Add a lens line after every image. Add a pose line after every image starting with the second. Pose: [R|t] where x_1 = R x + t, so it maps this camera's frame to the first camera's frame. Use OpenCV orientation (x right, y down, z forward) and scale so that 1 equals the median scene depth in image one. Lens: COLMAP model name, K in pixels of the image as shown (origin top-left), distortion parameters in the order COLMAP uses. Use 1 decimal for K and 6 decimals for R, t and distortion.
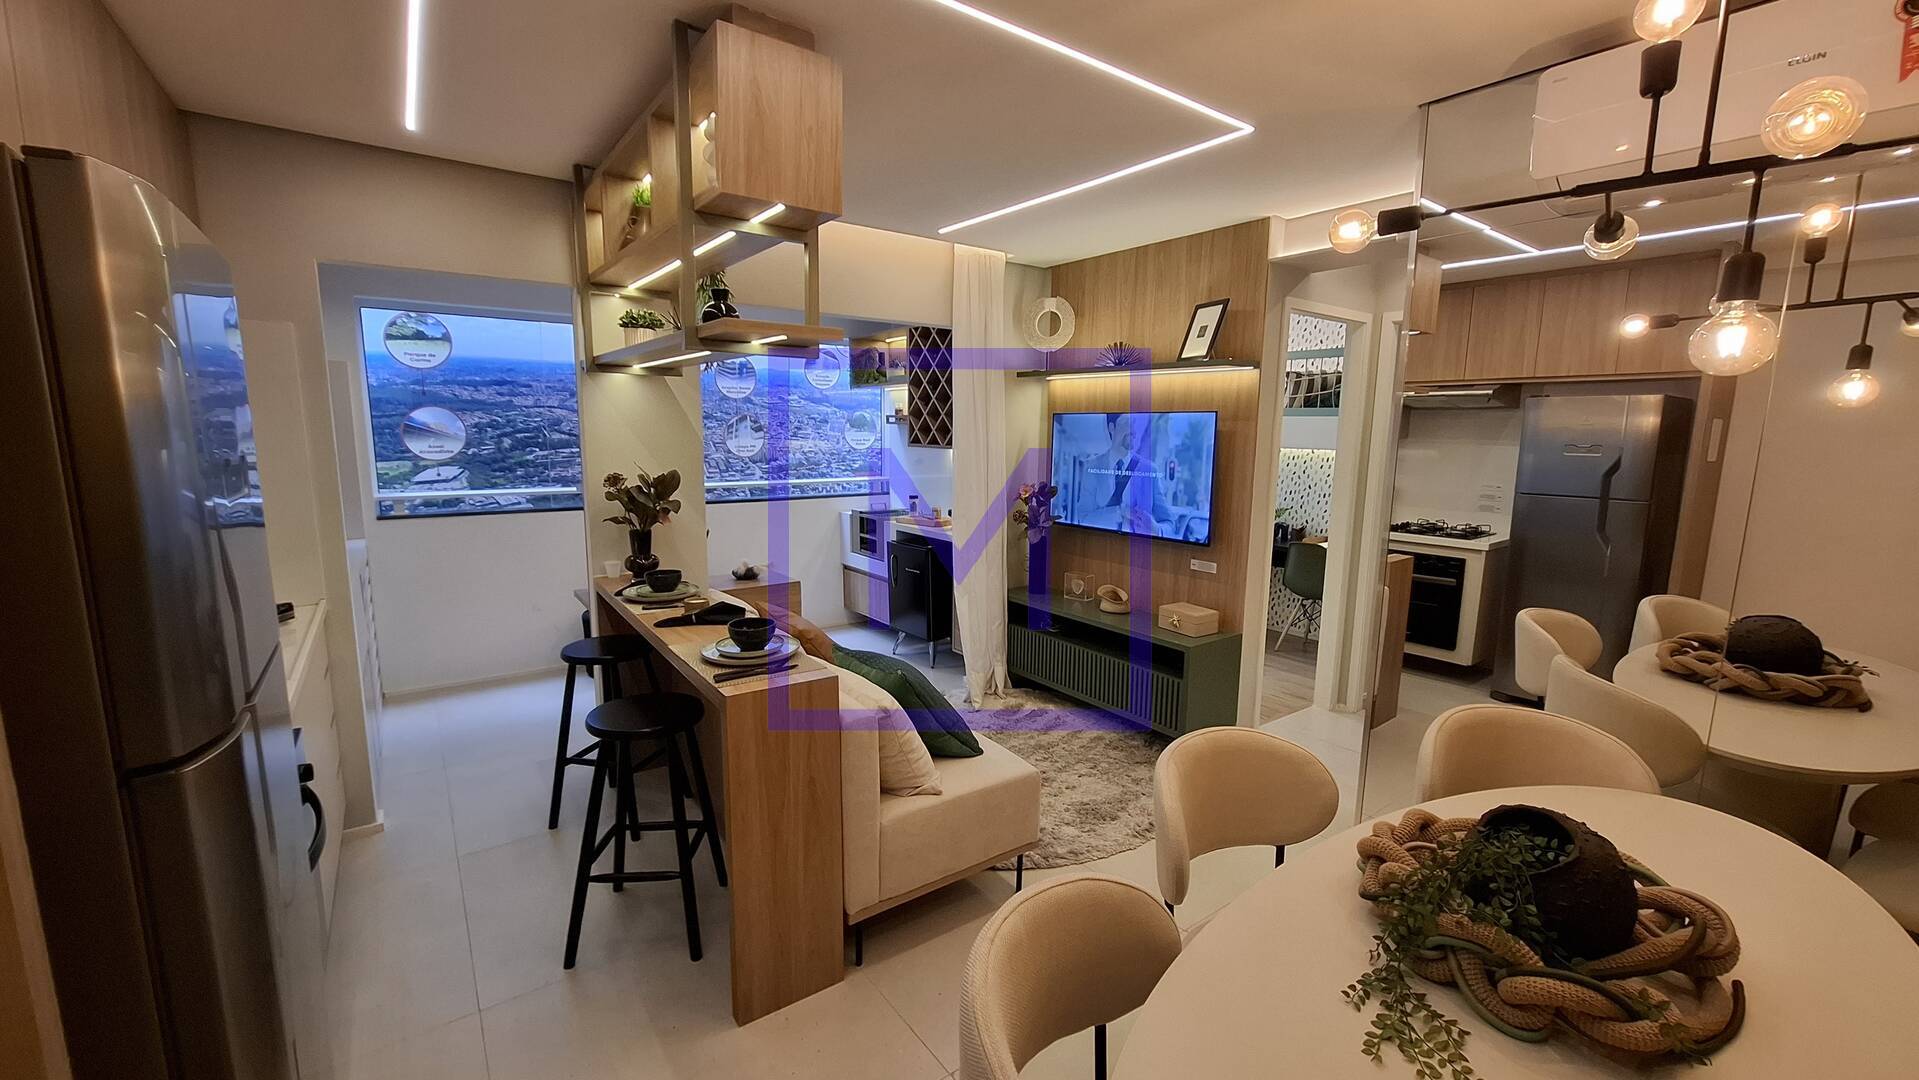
lens RADIAL K [[765.1, 0, 970.8], [0, 765.1, 537.0], [0, 0, 1]] dist [-0.006007, 0.001143]
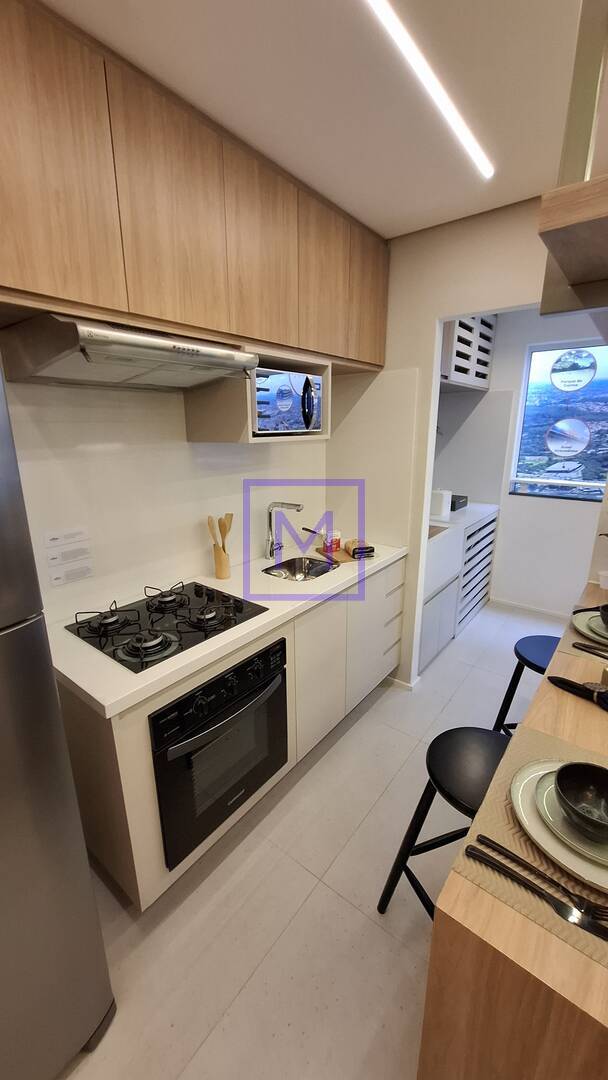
lens RADIAL K [[430.6, 0, 300.4], [0, 430.6, 540.8], [0, 0, 1]] dist [-0.006007, 0.001143]
pose [[0.259509, 0.239312, -0.935620, -0.037886], [-0.130529, 0.968613, 0.211547, -0.056714], [0.956879, 0.067227, 0.282601, 0.323605]]
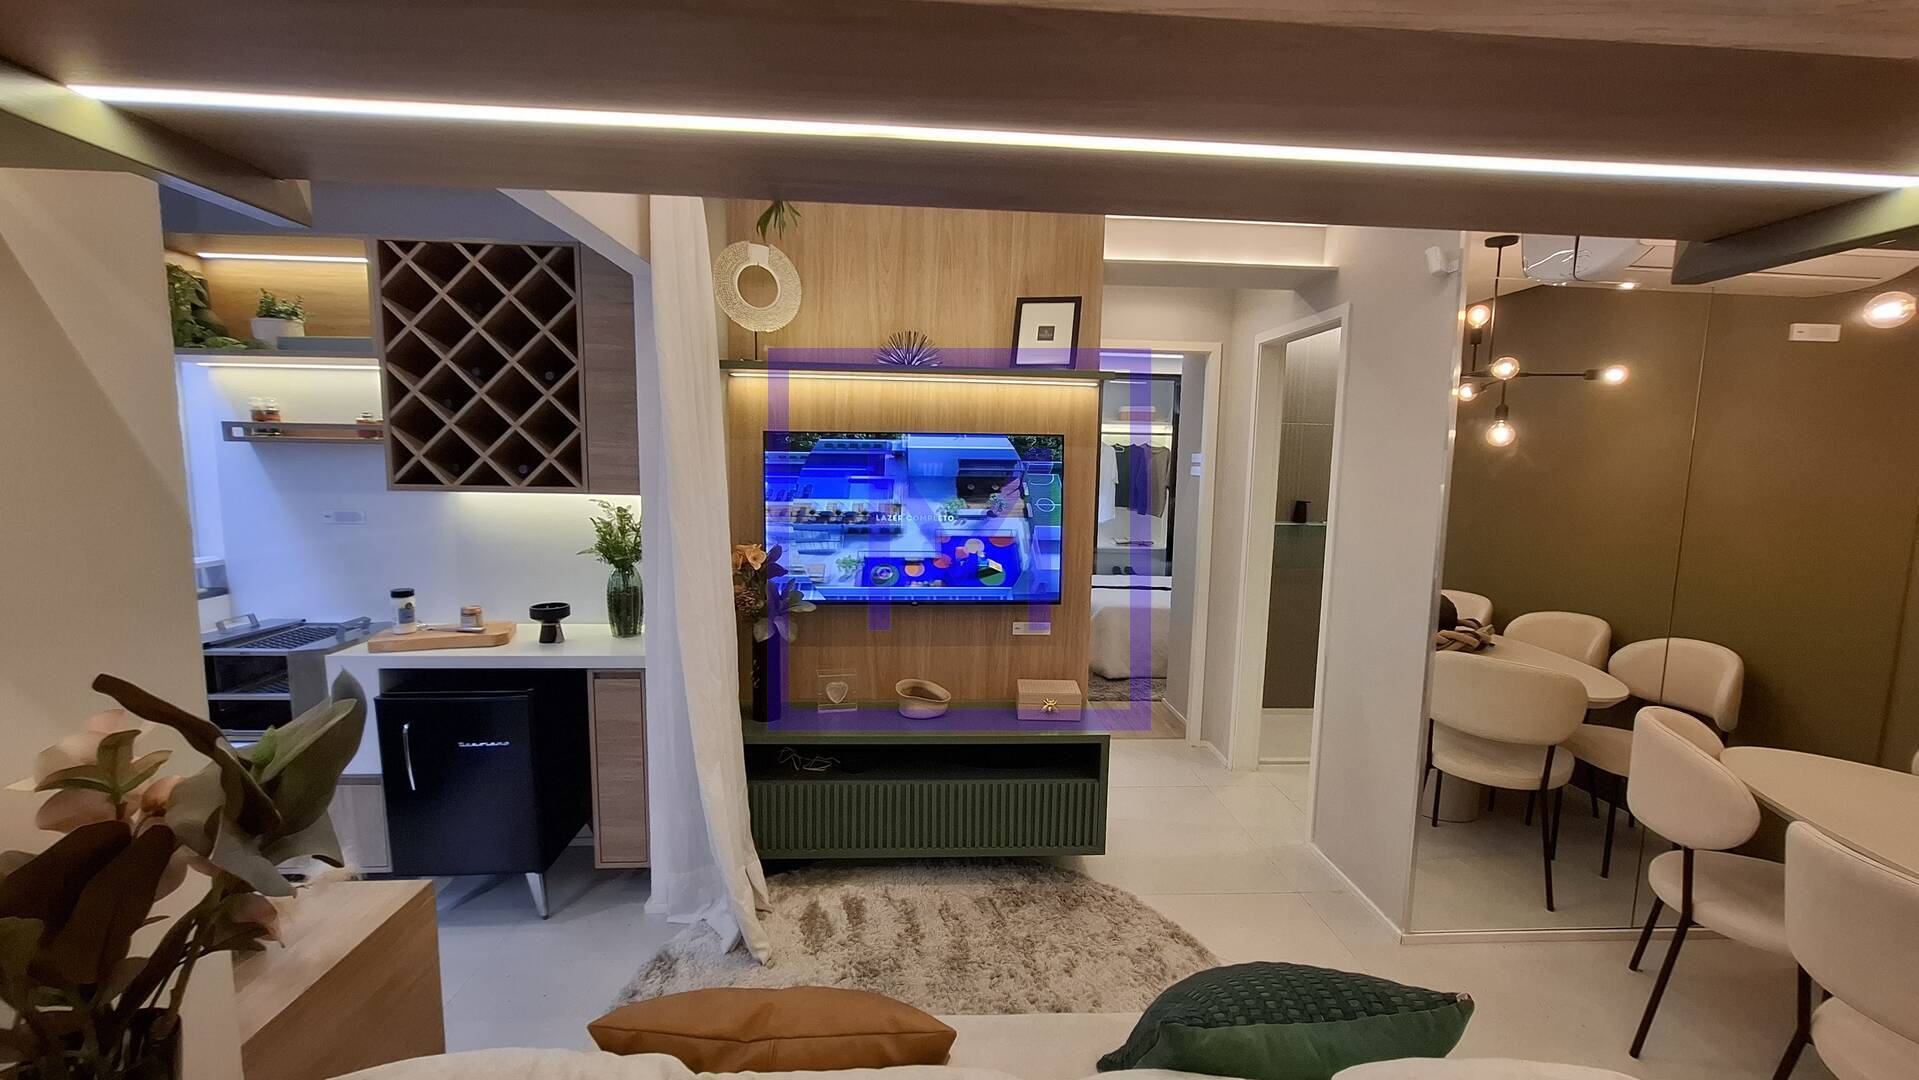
lens RADIAL K [[765.1, 0, 963.9], [0, 765.1, 540.6], [0, 0, 1]] dist [-0.006007, 0.001143]
pose [[0.551191, -0.092101, 0.829280, -0.333017], [0.109361, 0.993290, 0.037628, -0.077595], [-0.827181, 0.069950, 0.557565, 0.521278]]
